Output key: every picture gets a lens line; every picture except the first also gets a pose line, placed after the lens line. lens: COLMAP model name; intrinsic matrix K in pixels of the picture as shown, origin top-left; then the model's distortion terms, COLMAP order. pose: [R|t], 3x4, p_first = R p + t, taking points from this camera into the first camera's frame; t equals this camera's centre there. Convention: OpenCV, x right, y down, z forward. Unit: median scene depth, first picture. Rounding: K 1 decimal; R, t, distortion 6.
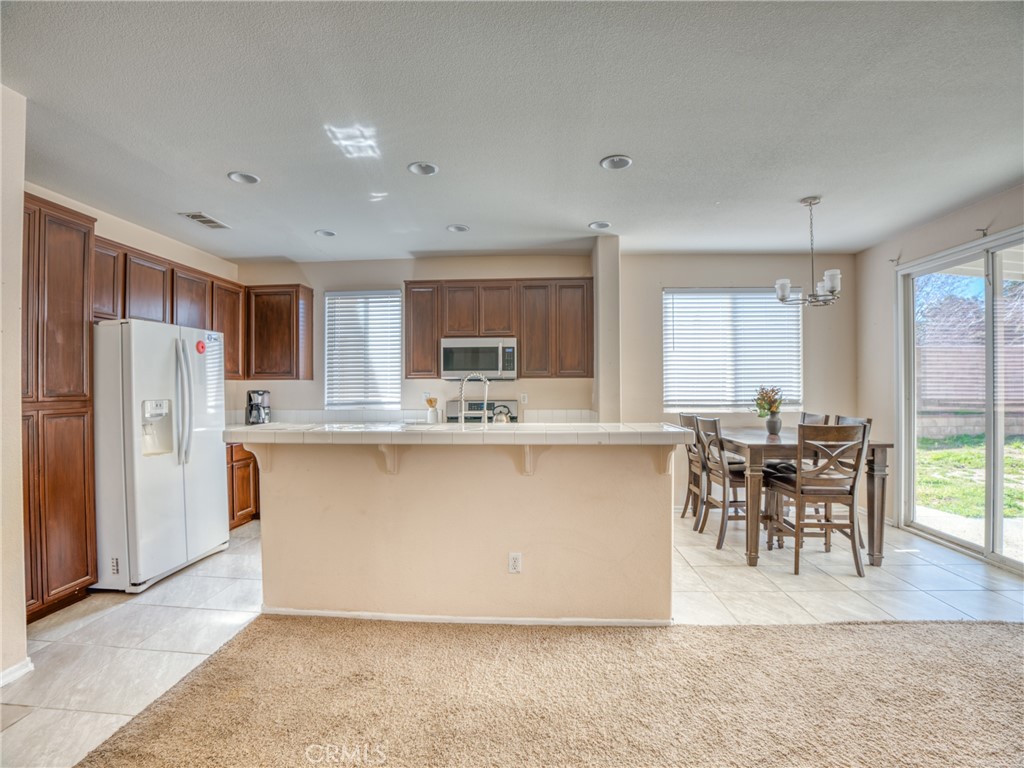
lens RADIAL K [[488.5, 0, 512.0], [0, 488.5, 384.0], [0, 0, 1]] dist [-0.059542, 0.014156]
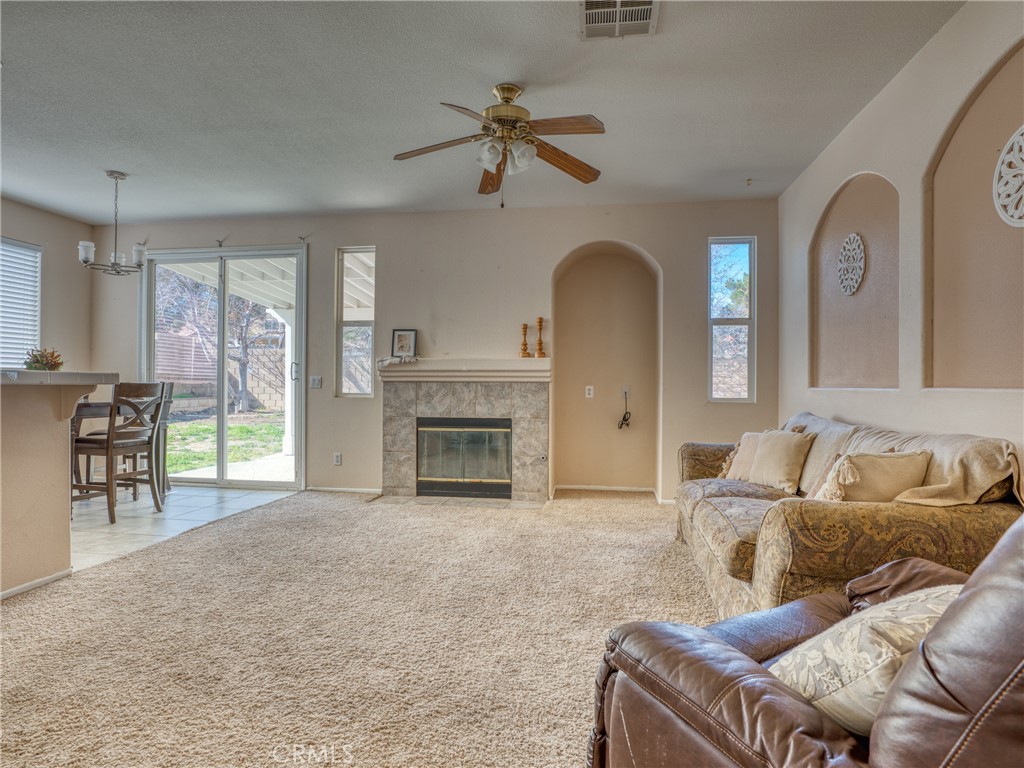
lens RADIAL K [[602.0, 0, 512.0], [0, 602.0, 384.0], [0, 0, 1]] dist [-0.000402, 0.001353]
pose [[0.100266, 0.009227, 0.994918, -0.504829], [-0.011042, 0.999906, -0.008160, 0.068522], [-0.994899, -0.010168, 0.100358, -0.018107]]
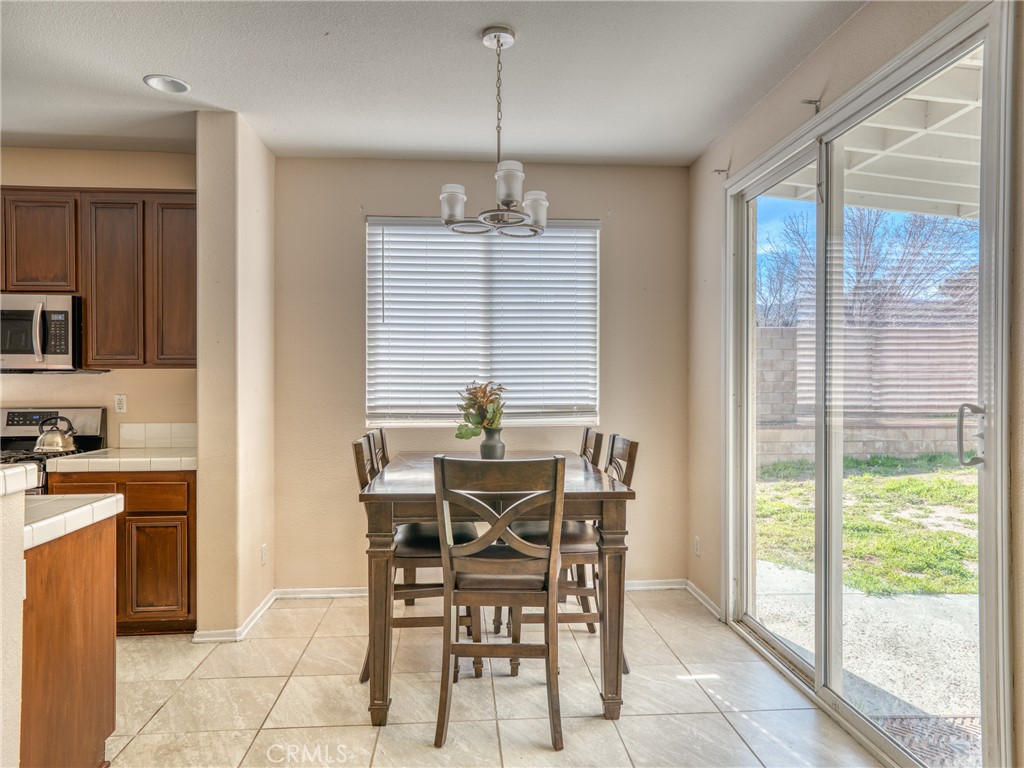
lens RADIAL K [[664.3, 0, 500.9], [0, 664.3, 383.4], [0, 0, 1]] dist [-0.003285, 0.003053]
pose [[0.992623, 0.003180, 0.121198, 0.440015], [-0.004056, 0.999967, 0.006983, -0.001185], [-0.121172, -0.007423, 0.992604, 0.207943]]
